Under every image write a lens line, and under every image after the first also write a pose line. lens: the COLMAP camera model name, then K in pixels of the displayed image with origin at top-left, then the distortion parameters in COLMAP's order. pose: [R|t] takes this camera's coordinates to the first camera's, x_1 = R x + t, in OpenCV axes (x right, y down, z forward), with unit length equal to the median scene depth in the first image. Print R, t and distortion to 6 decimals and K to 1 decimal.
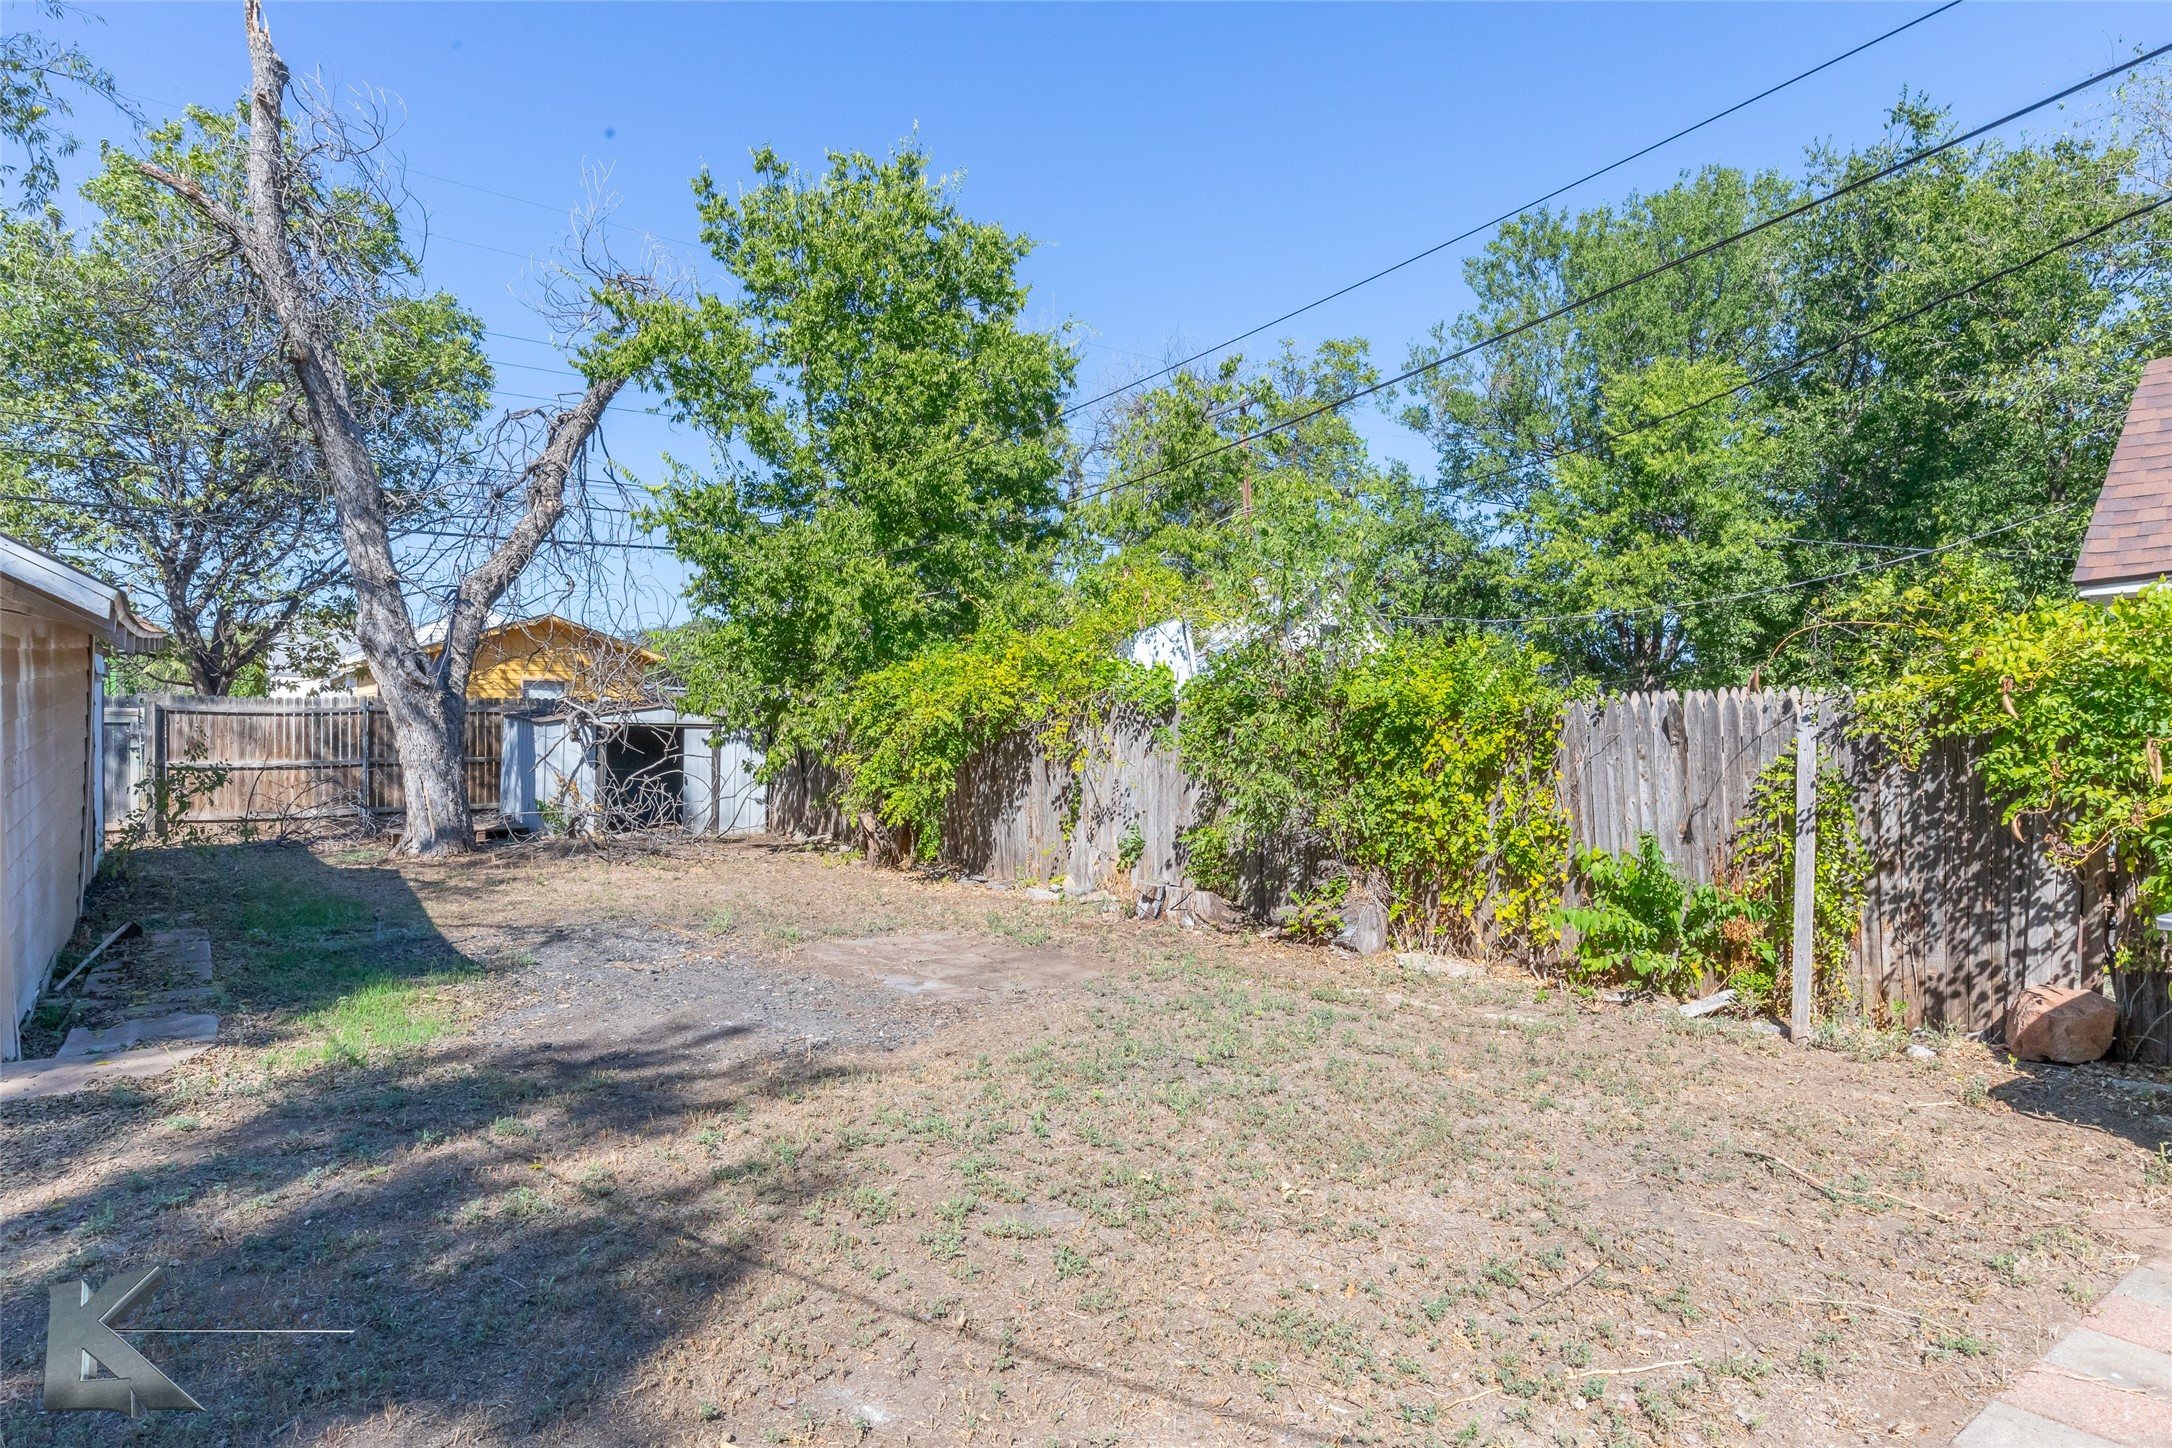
lens RADIAL K [[1252.4, 0, 1086.0], [0, 1252.4, 724.0], [0, 0, 1]] dist [-0.000434, 0.000071]
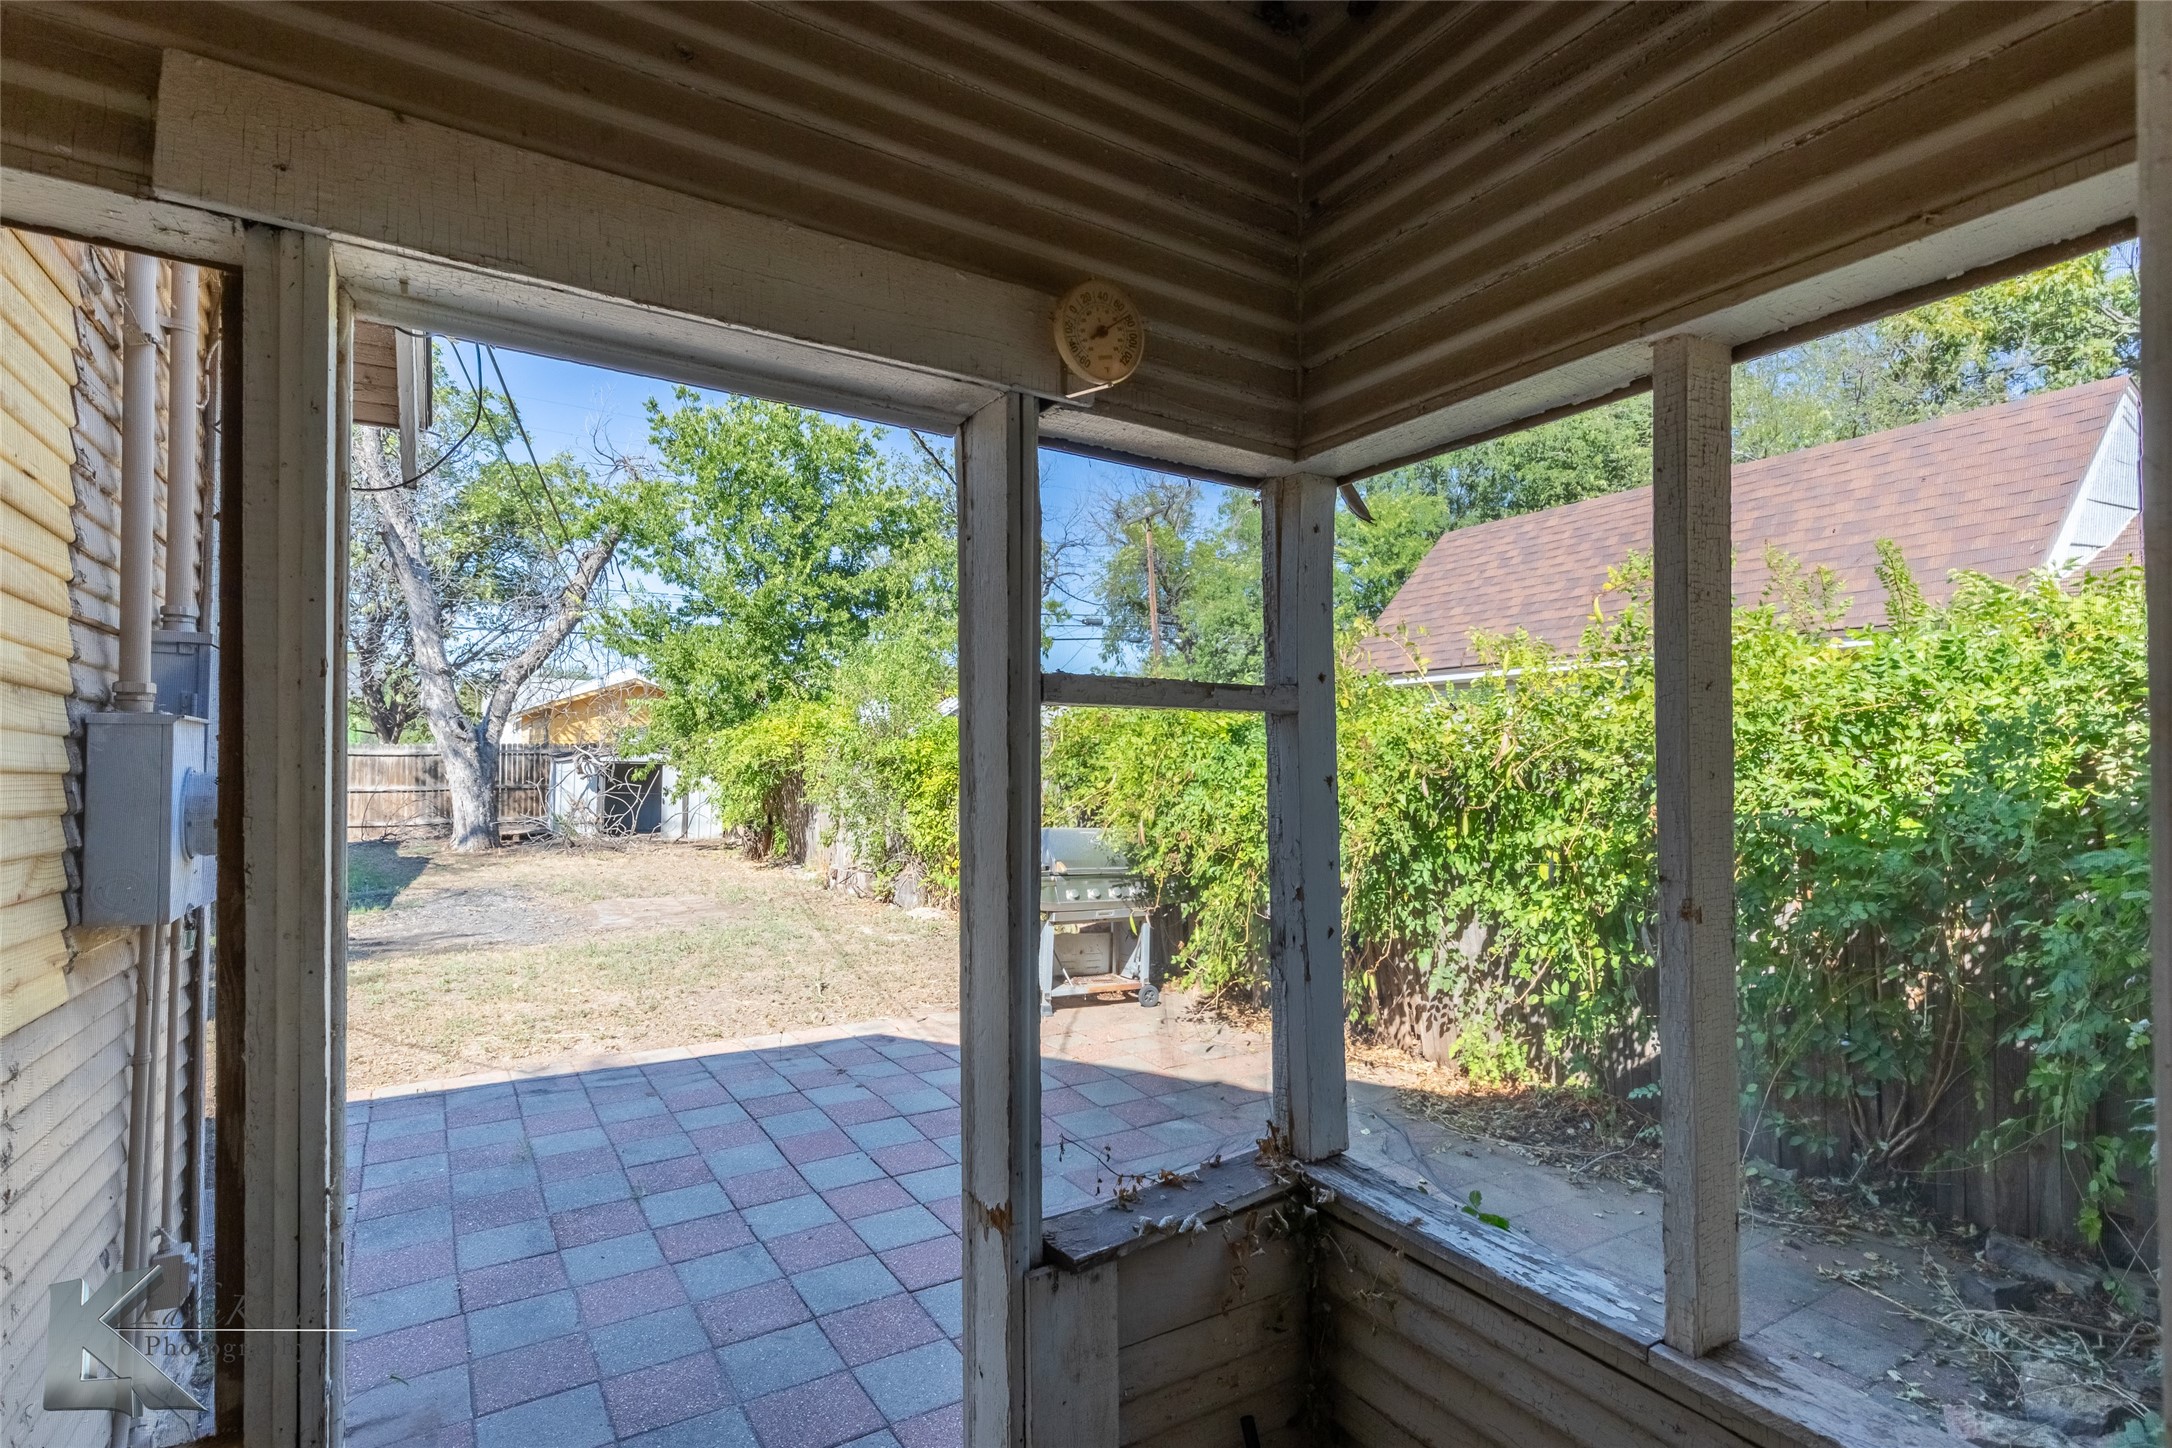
lens RADIAL K [[1055.8, 0, 1076.8], [0, 1055.8, 735.4], [0, 0, 1]] dist [0.000059, -0.000124]
pose [[0.996570, -0.002337, -0.082718, 0.310657], [0.000557, 0.999768, -0.021527, -0.005087], [0.082749, 0.021407, 0.996340, -0.220009]]
